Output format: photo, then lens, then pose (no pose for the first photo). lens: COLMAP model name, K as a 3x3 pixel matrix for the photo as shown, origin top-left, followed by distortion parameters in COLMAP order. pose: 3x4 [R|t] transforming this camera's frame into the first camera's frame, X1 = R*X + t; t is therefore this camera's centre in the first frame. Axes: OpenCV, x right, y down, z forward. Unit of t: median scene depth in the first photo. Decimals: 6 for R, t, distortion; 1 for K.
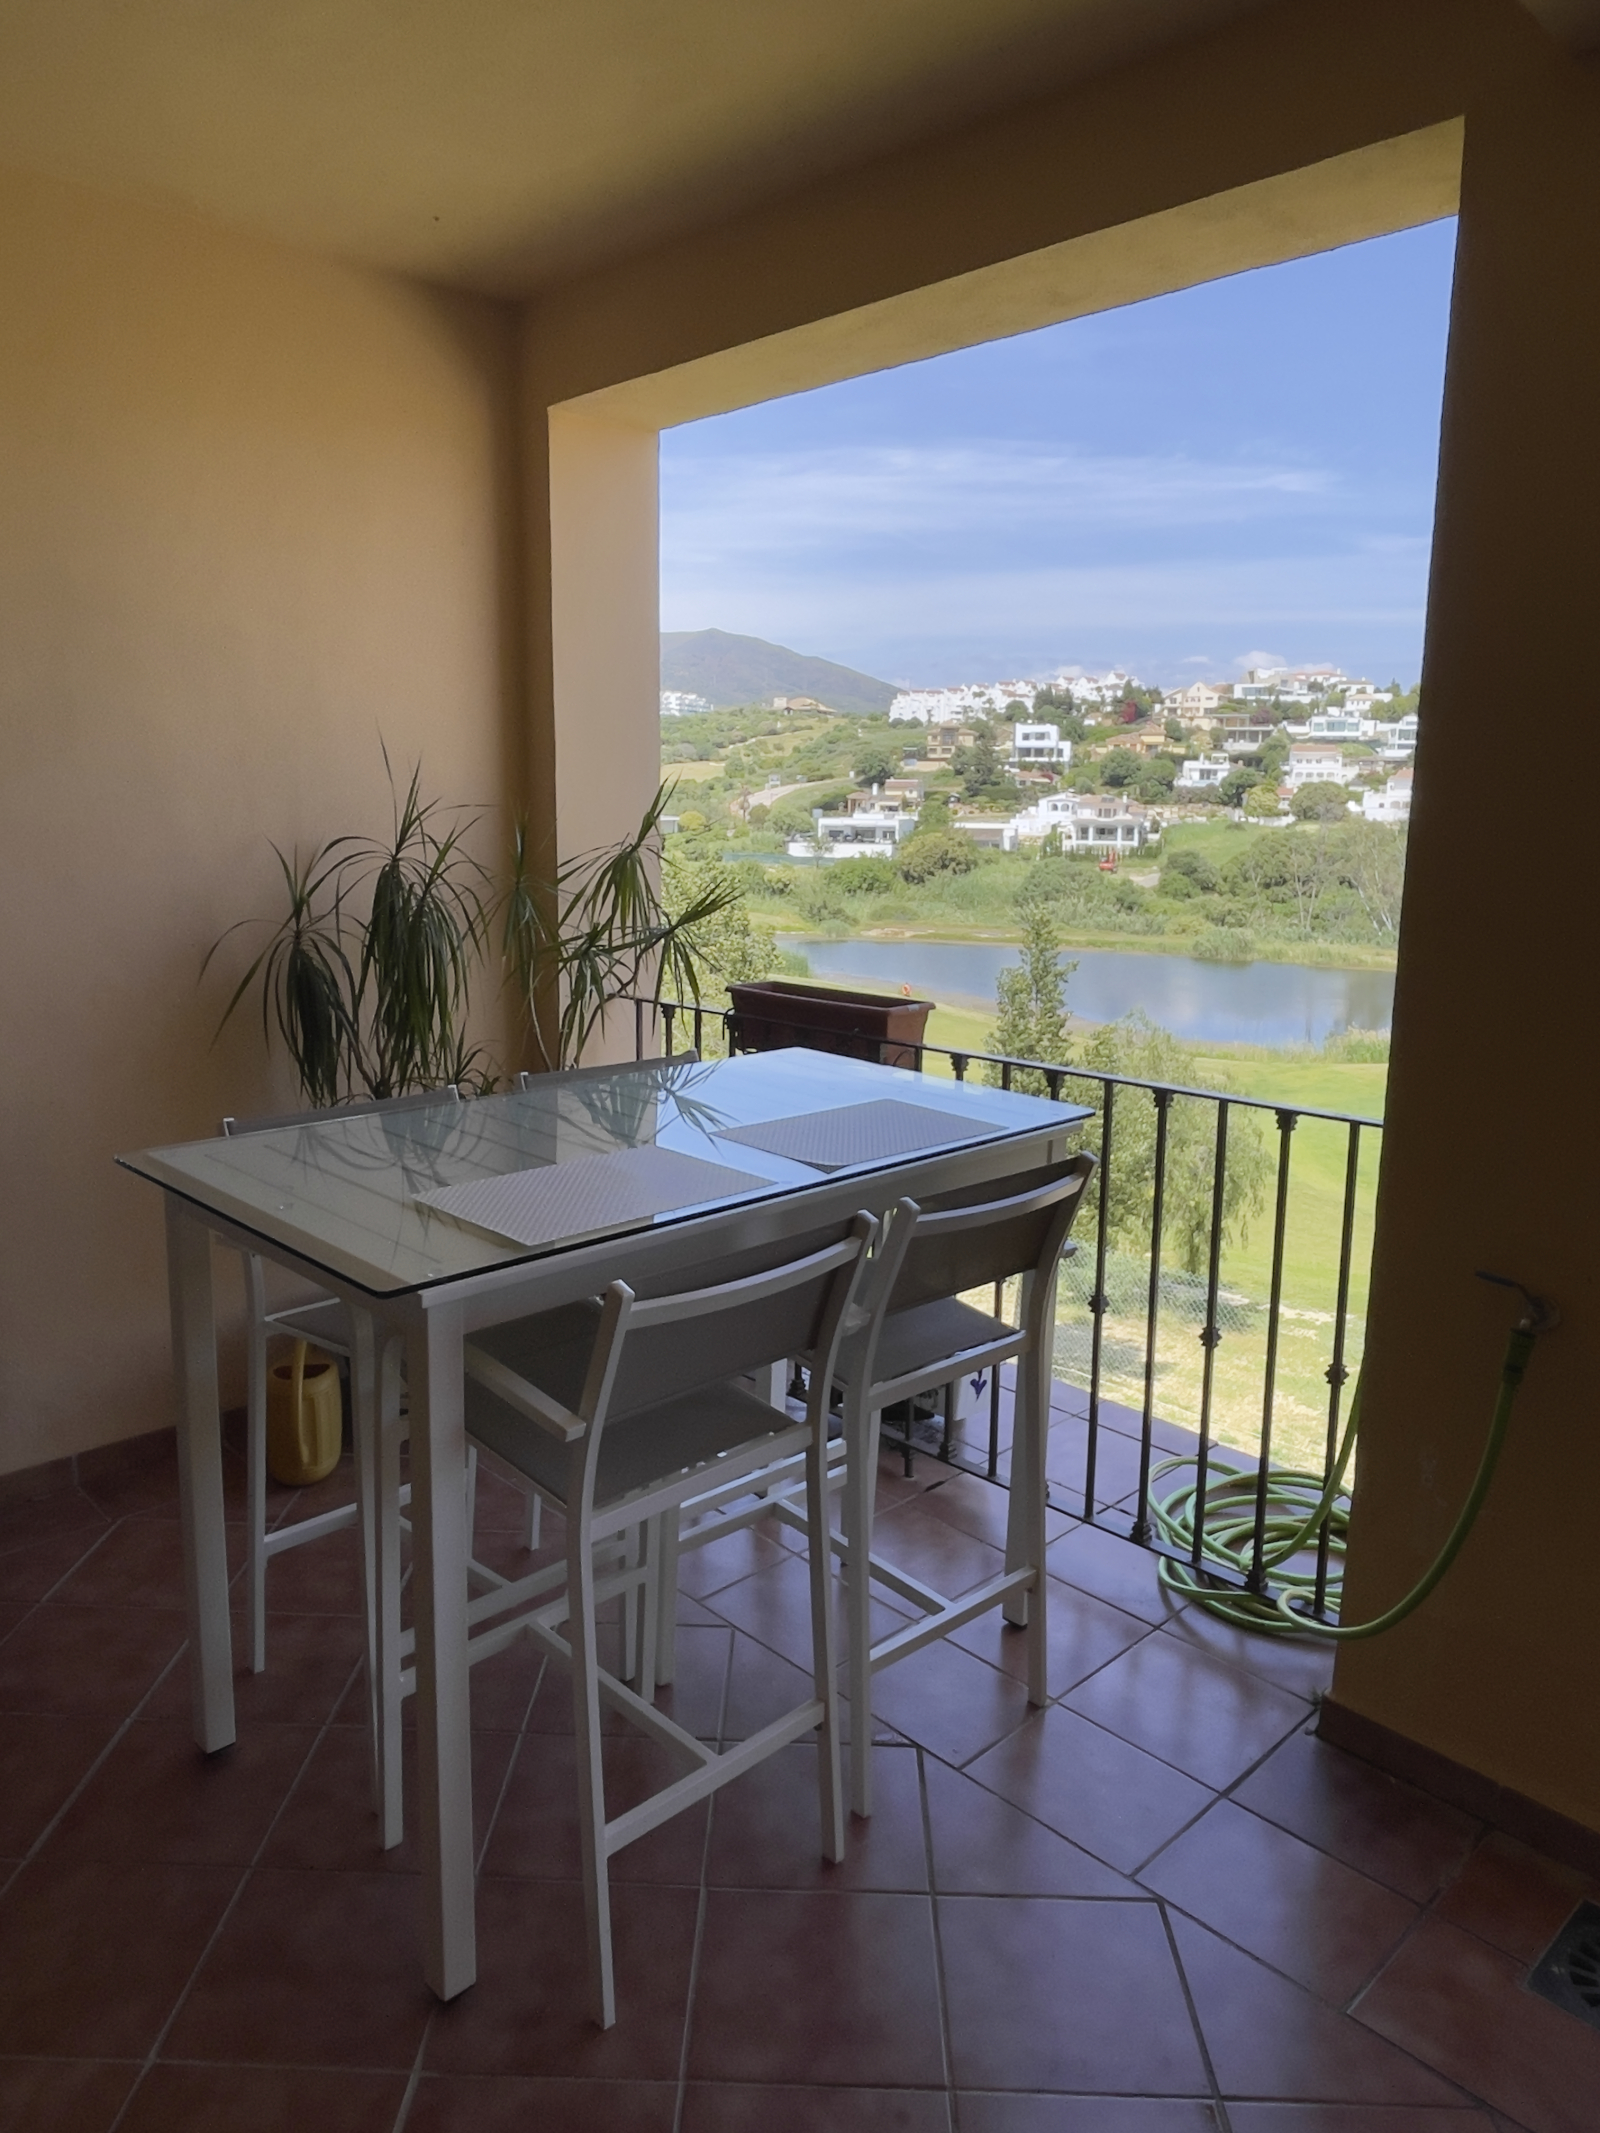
lens RADIAL K [[1418.7, 0, 800.0], [0, 1418.7, 1066.5], [0, 0, 1]] dist [-0.002188, 0.000634]
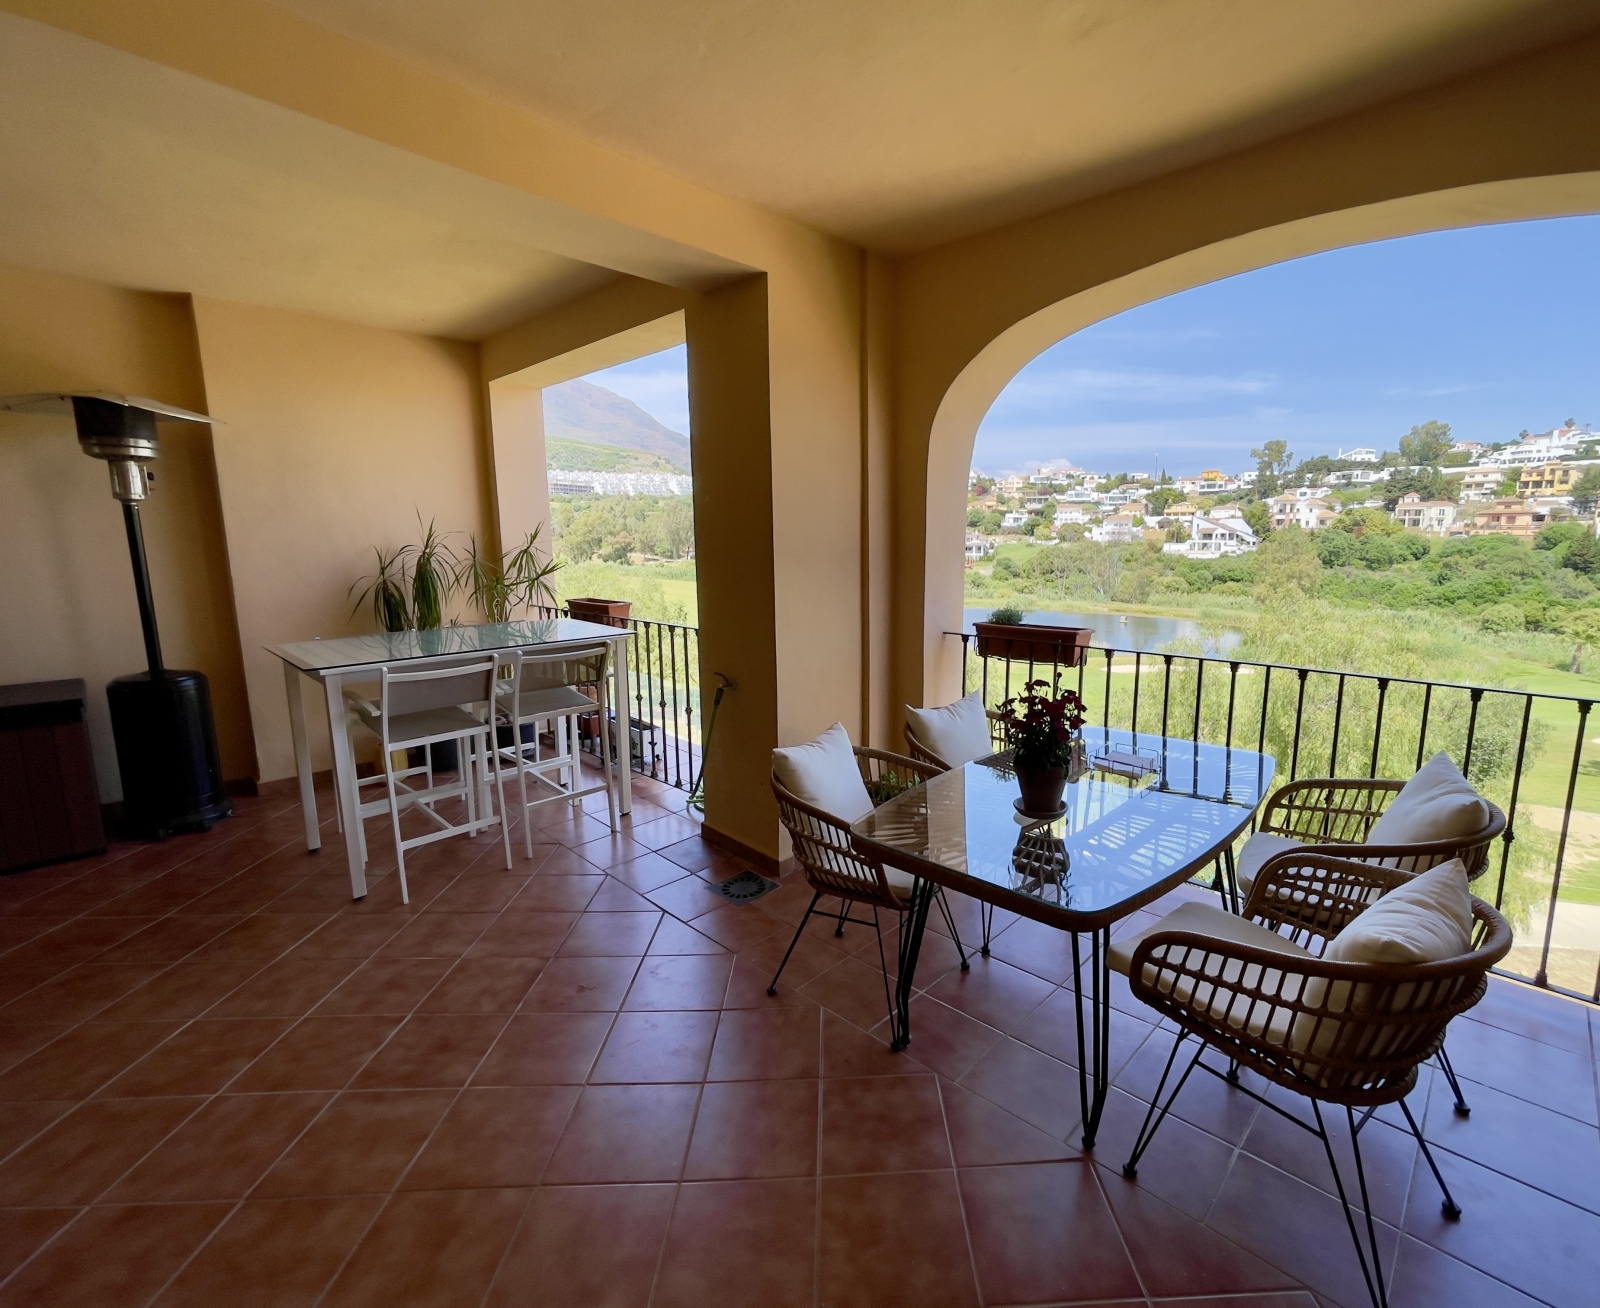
lens RADIAL K [[712.7, 0, 867.7], [0, 712.7, 654.4], [0, 0, 1]] dist [-0.009658, -0.000211]
pose [[0.997501, -0.026804, 0.065372, 0.408338], [0.028105, 0.999423, -0.019066, 0.083546], [-0.064823, 0.020855, 0.997679, -0.339120]]
